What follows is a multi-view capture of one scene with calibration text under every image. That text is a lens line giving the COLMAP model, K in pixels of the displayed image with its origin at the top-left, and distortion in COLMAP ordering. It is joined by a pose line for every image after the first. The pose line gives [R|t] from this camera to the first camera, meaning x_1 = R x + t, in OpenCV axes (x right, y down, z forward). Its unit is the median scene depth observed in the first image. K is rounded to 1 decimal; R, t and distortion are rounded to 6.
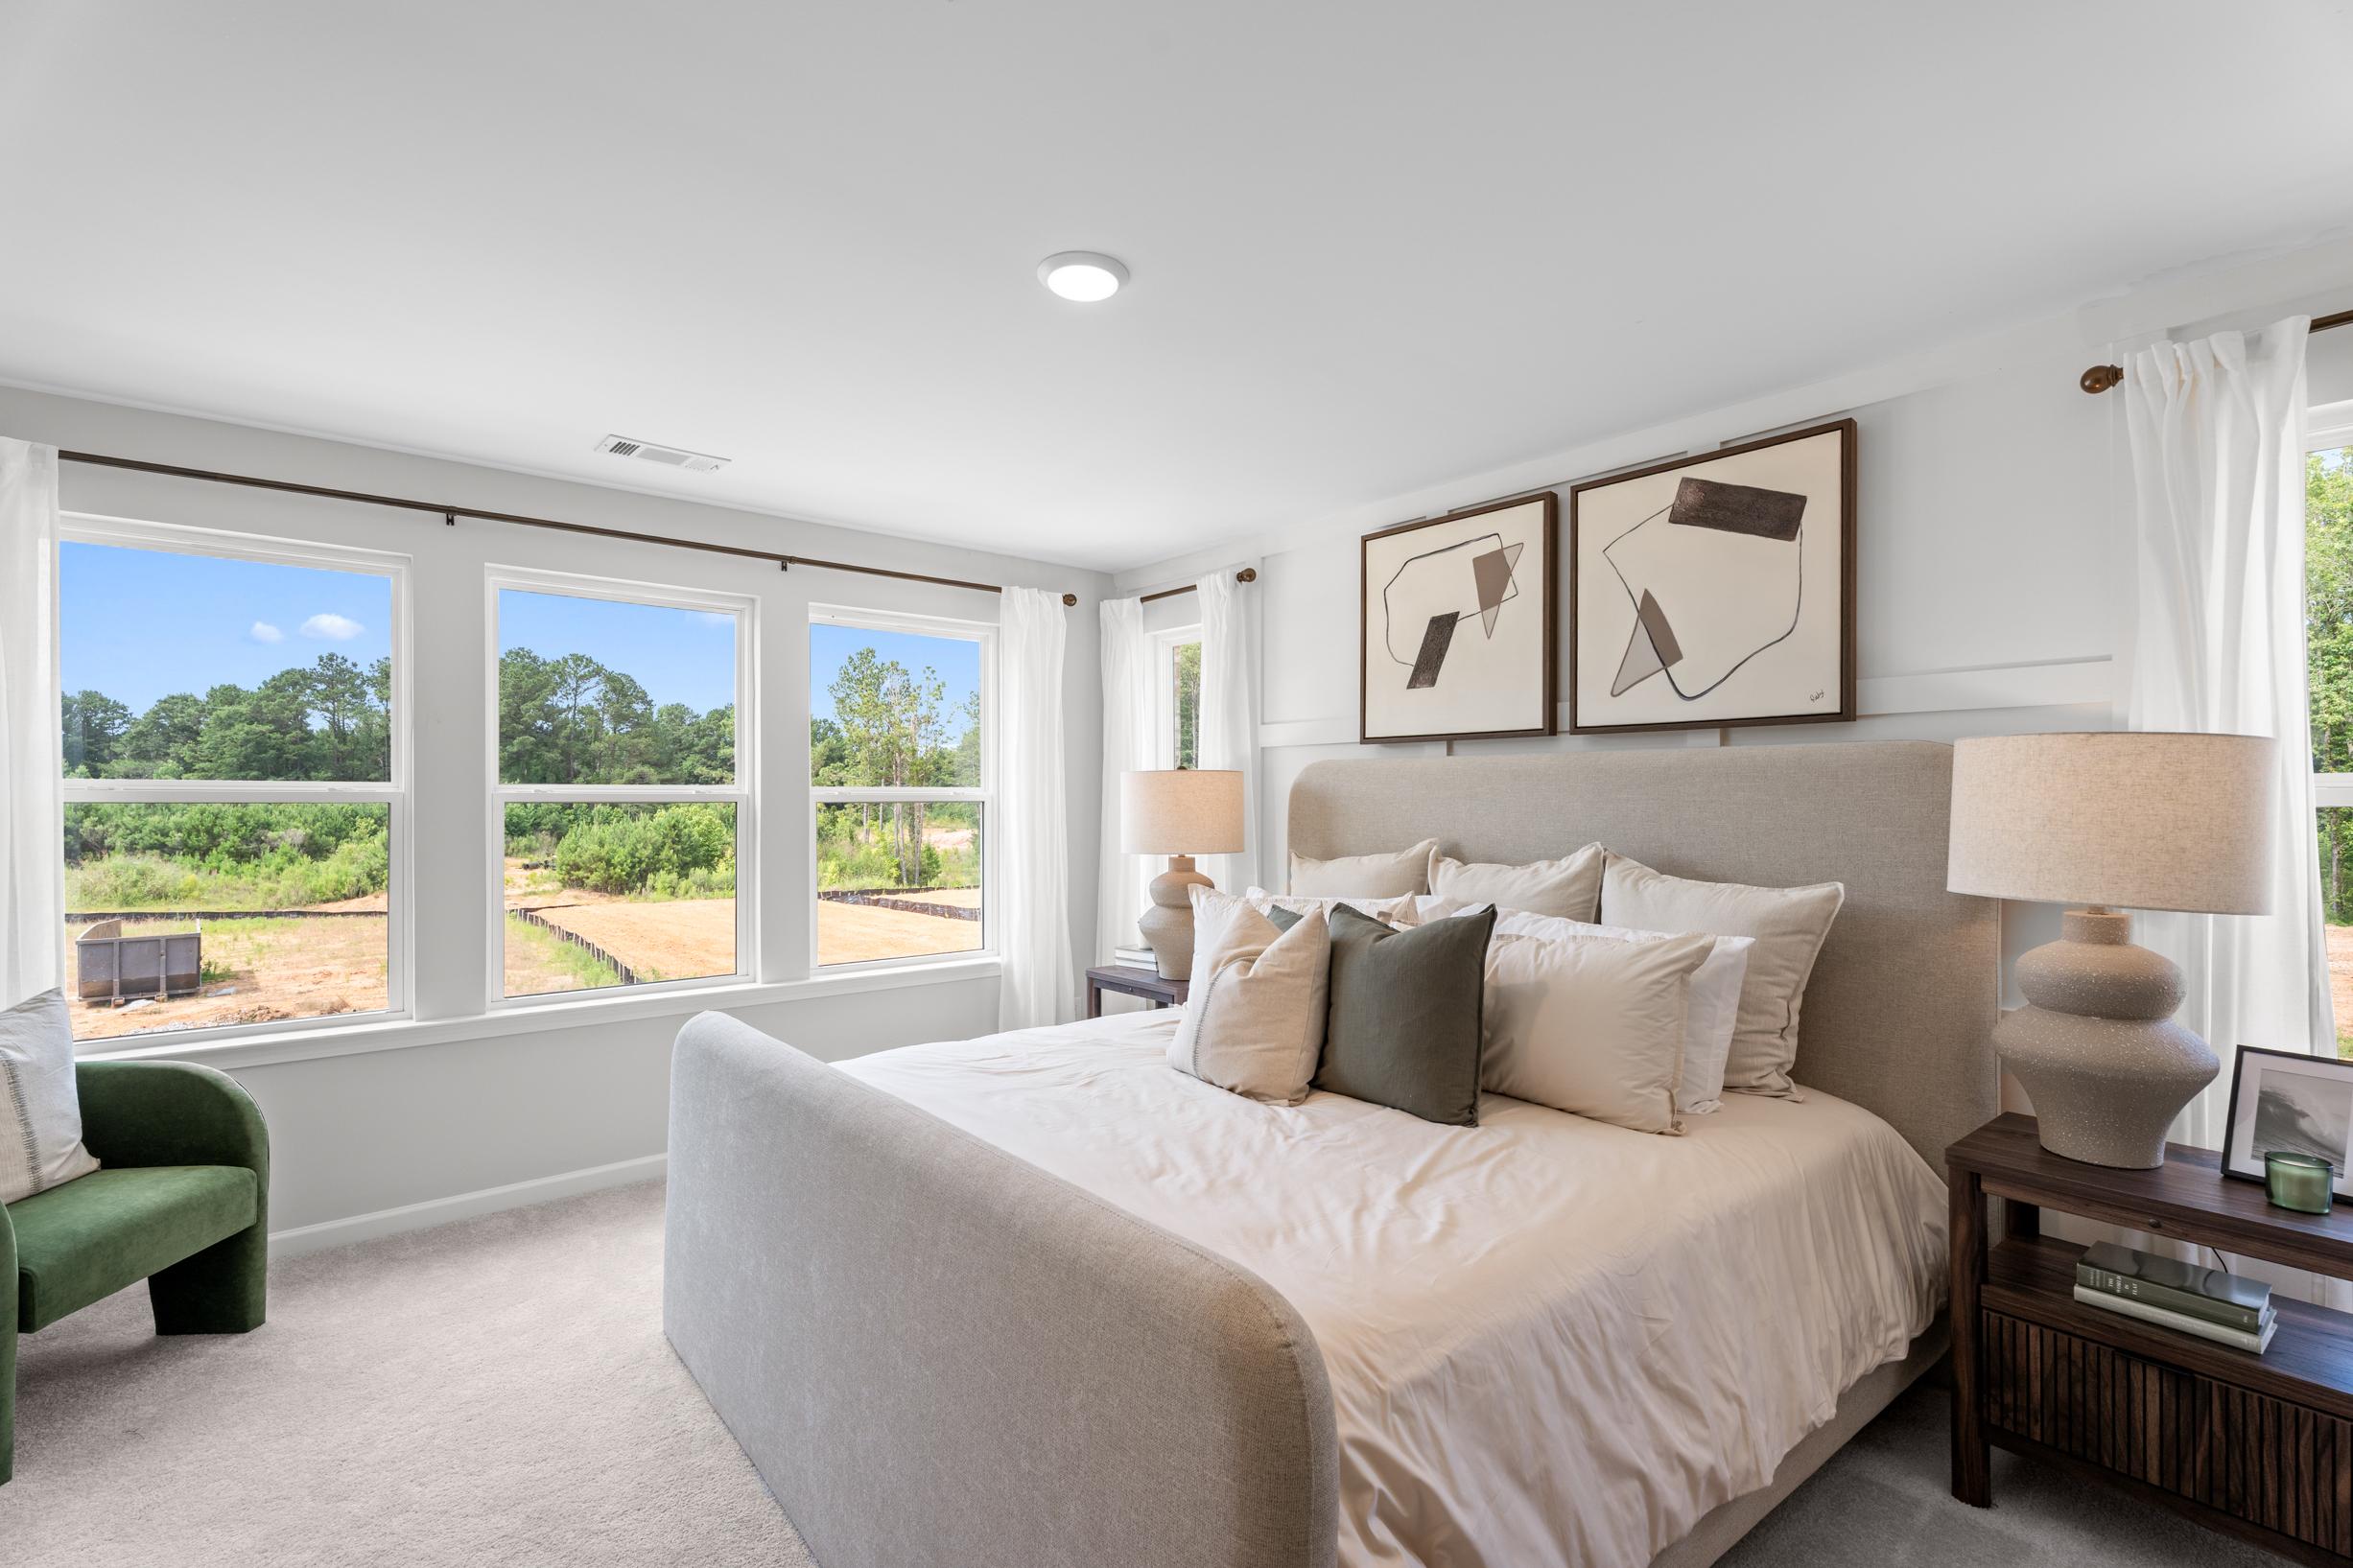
lens RADIAL K [[1054.2, 0, 1167.5], [0, 1054.2, 794.4], [0, 0, 1]] dist [-0.000370, 0.001163]
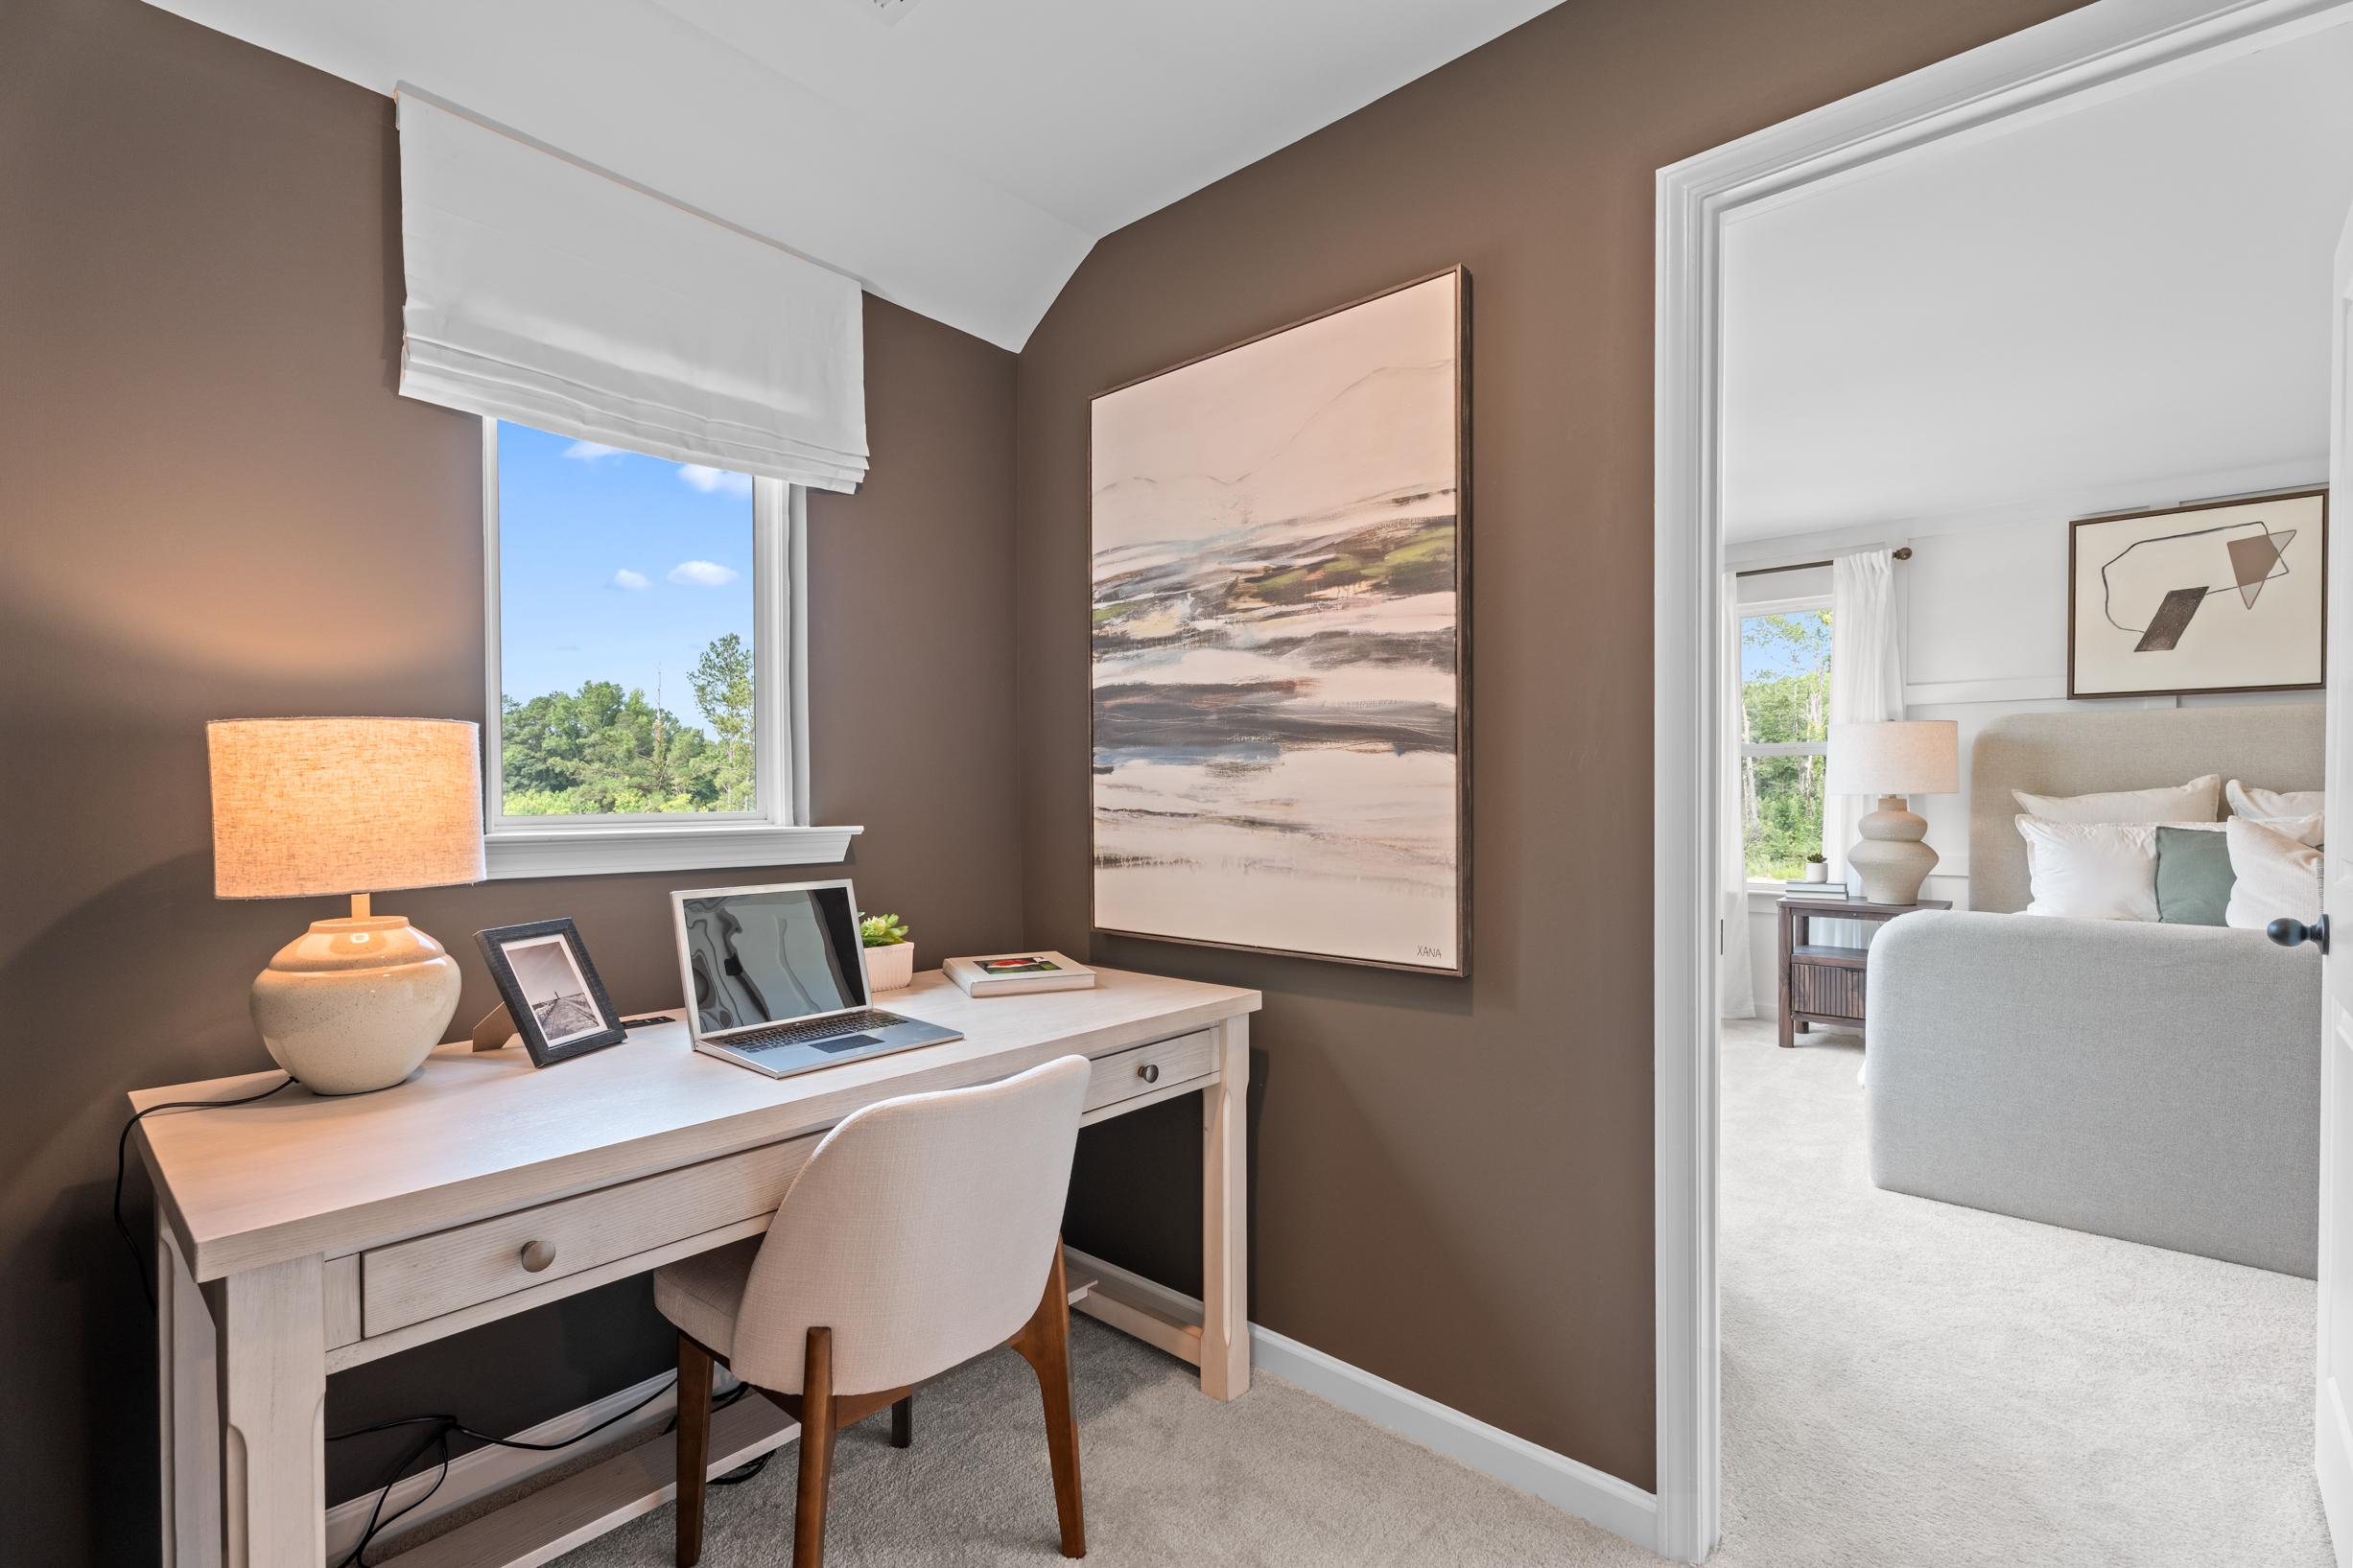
lens RADIAL K [[1054.2, 0, 1179.4], [0, 1054.2, 798.7], [0, 0, 1]] dist [-0.000370, 0.001163]
pose [[0.983482, -0.000102, 0.181008, -1.046514], [-0.000784, 0.999988, 0.004819, 0.060697], [-0.181007, -0.004882, 0.983470, 0.027123]]
